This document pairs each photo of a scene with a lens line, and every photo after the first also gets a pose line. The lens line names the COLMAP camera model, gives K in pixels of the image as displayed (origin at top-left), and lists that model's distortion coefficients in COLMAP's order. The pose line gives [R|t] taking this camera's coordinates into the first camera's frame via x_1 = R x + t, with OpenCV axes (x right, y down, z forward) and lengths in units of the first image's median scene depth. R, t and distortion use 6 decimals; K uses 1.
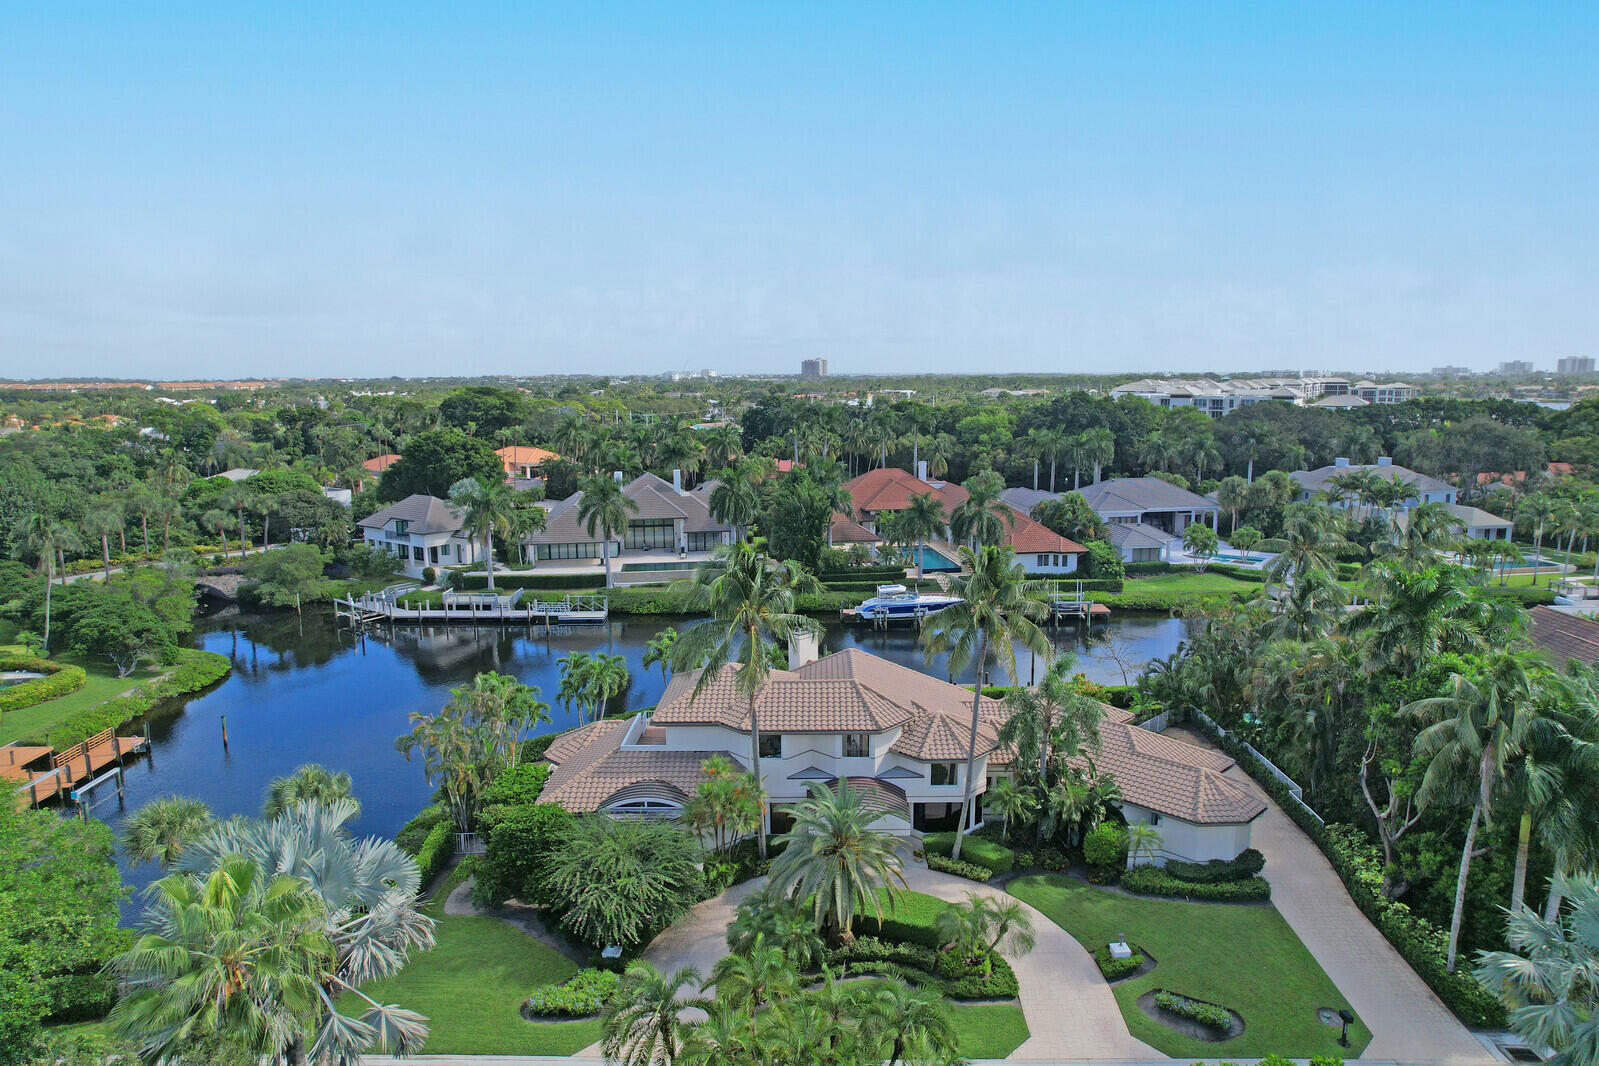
lens RADIAL K [[1022.3, 0, 815.6], [0, 1022.3, 529.9], [0, 0, 1]] dist [-0.079808, 0.072734]
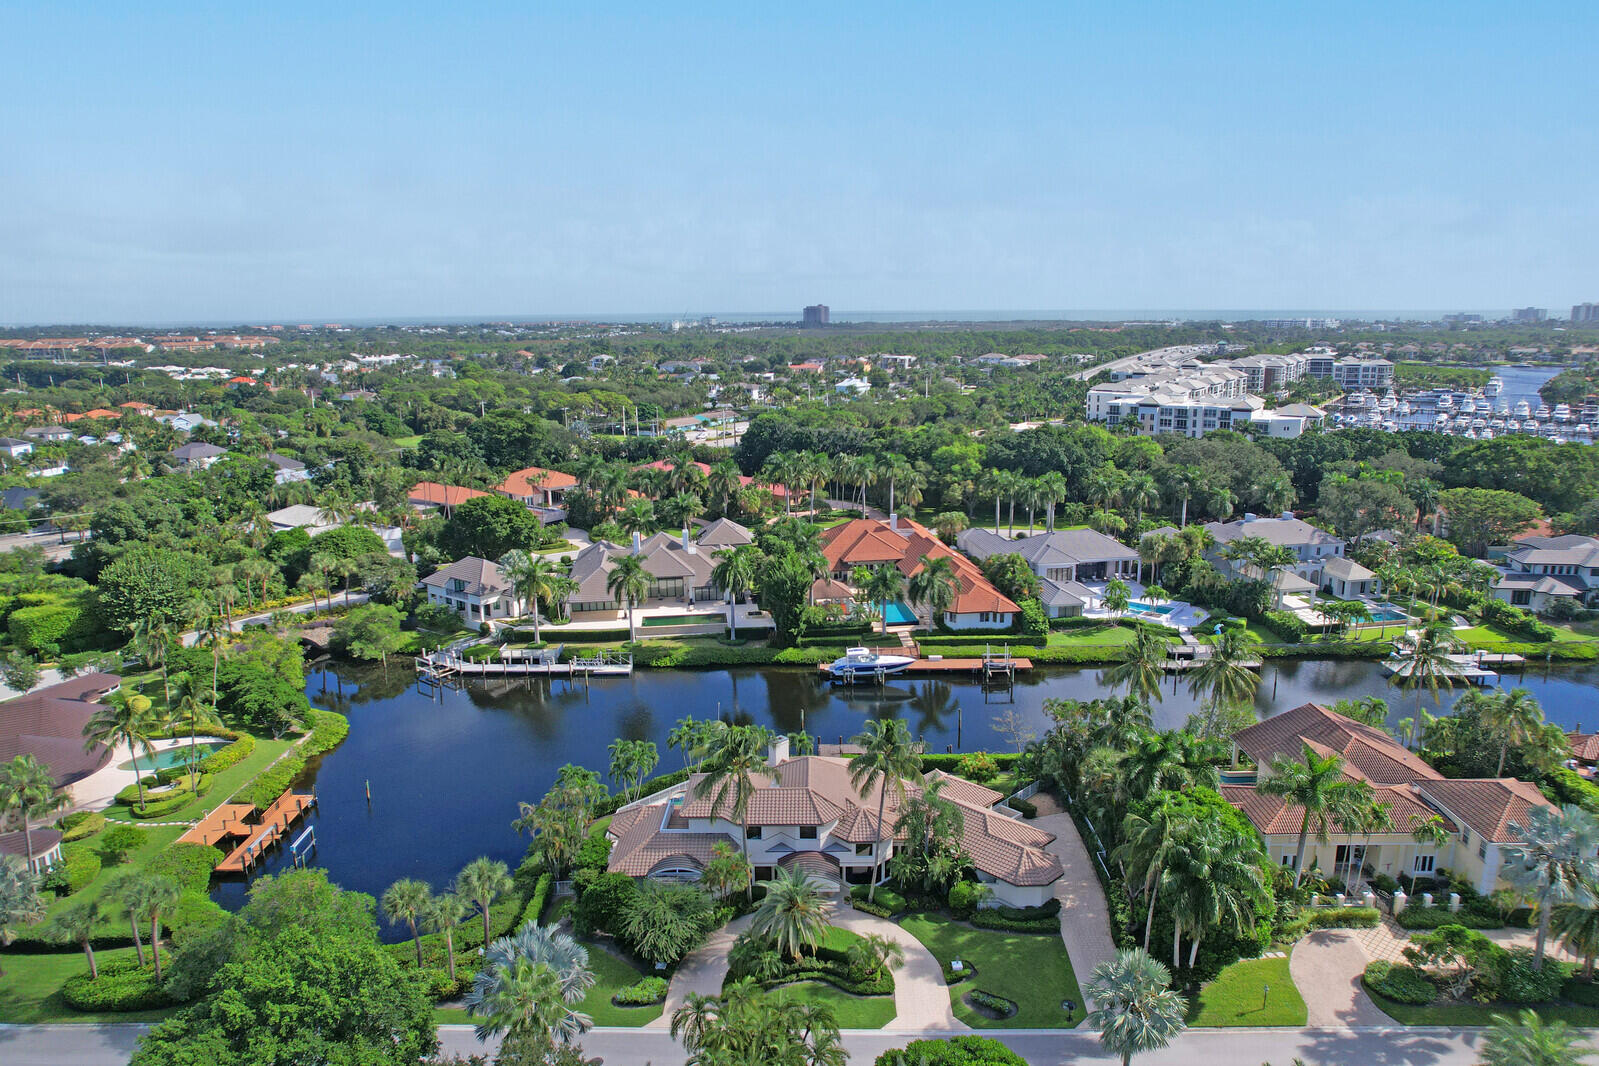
lens RADIAL K [[1042.1, 0, 815.4], [0, 1042.1, 527.6], [0, 0, 1]] dist [-0.072799, 0.060862]
pose [[0.999993, -0.001280, -0.003561, 0.056989], [0.001474, 0.998481, 0.055080, -0.351549], [0.003485, -0.055085, 0.998476, -0.589209]]
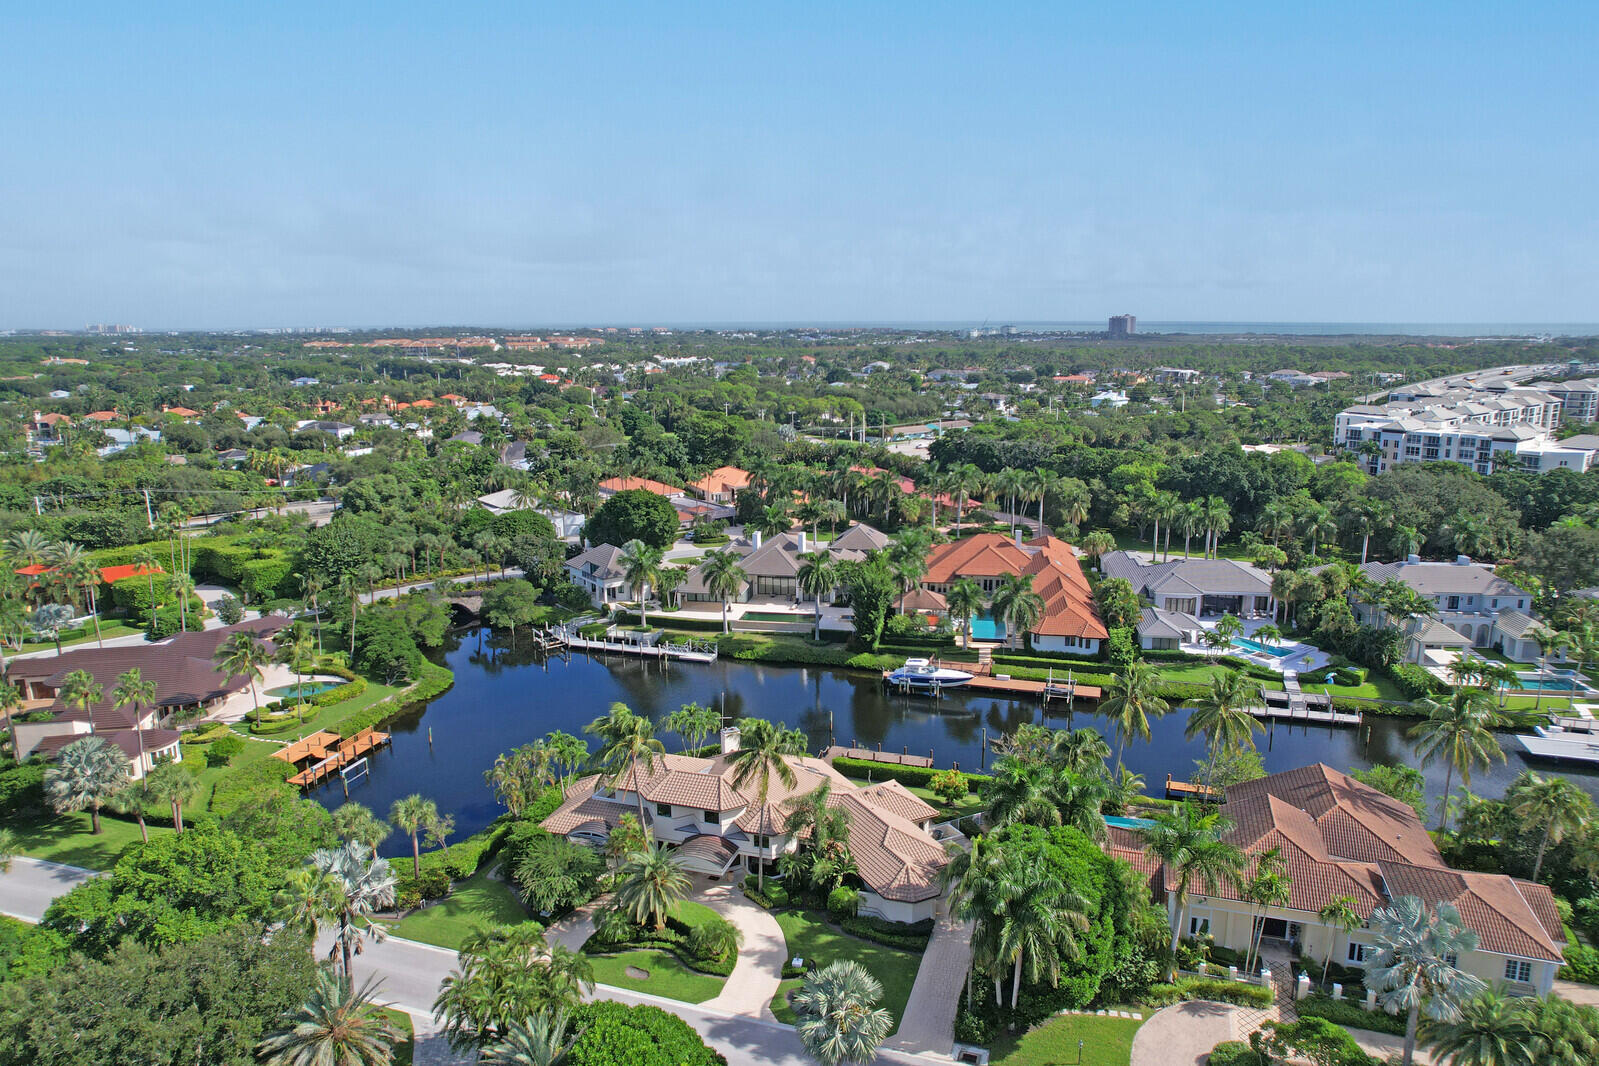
lens RADIAL K [[1042.1, 0, 815.4], [0, 1042.1, 527.6], [0, 0, 1]] dist [-0.072799, 0.060862]
pose [[0.955454, 0.061755, -0.288608, 0.669149], [-0.048038, 0.997364, 0.054376, -0.367775], [0.291205, -0.038089, 0.955902, -0.573102]]
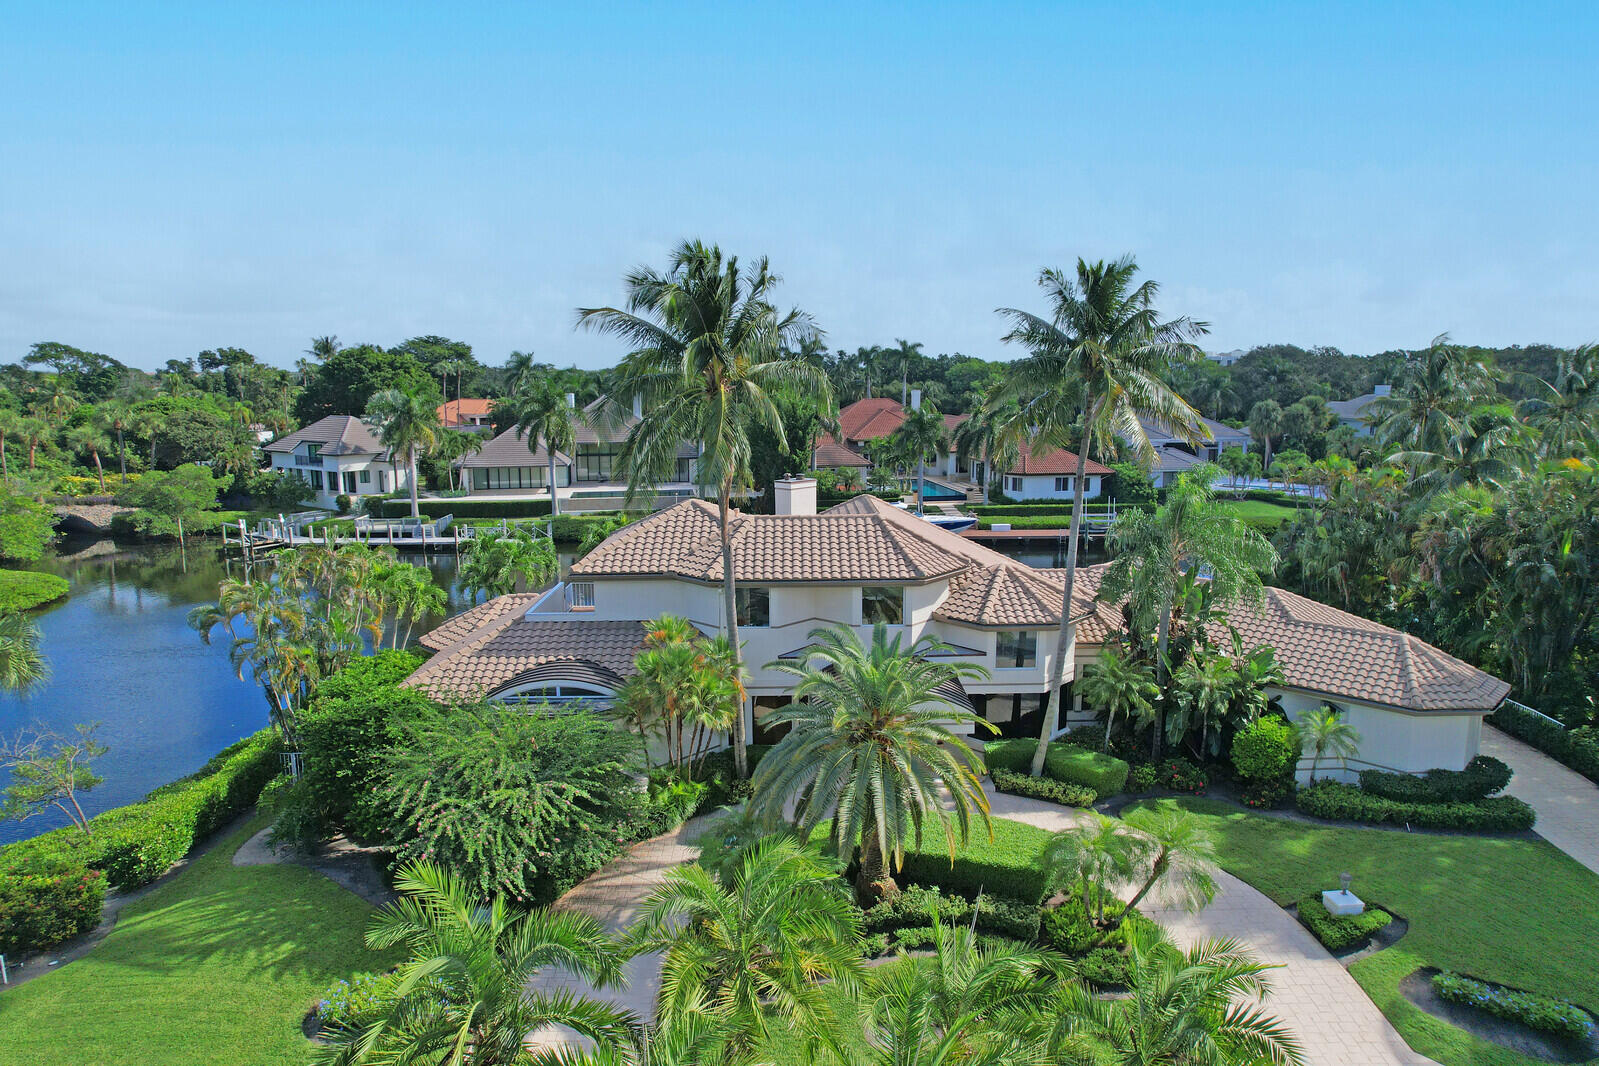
lens RADIAL K [[1022.3, 0, 815.6], [0, 1022.3, 529.9], [0, 0, 1]] dist [-0.079808, 0.072734]
pose [[0.999608, -0.002217, 0.027909, -0.022067], [0.002202, 0.999997, 0.000544, 0.161665], [-0.027910, -0.000482, 0.999610, 0.342473]]
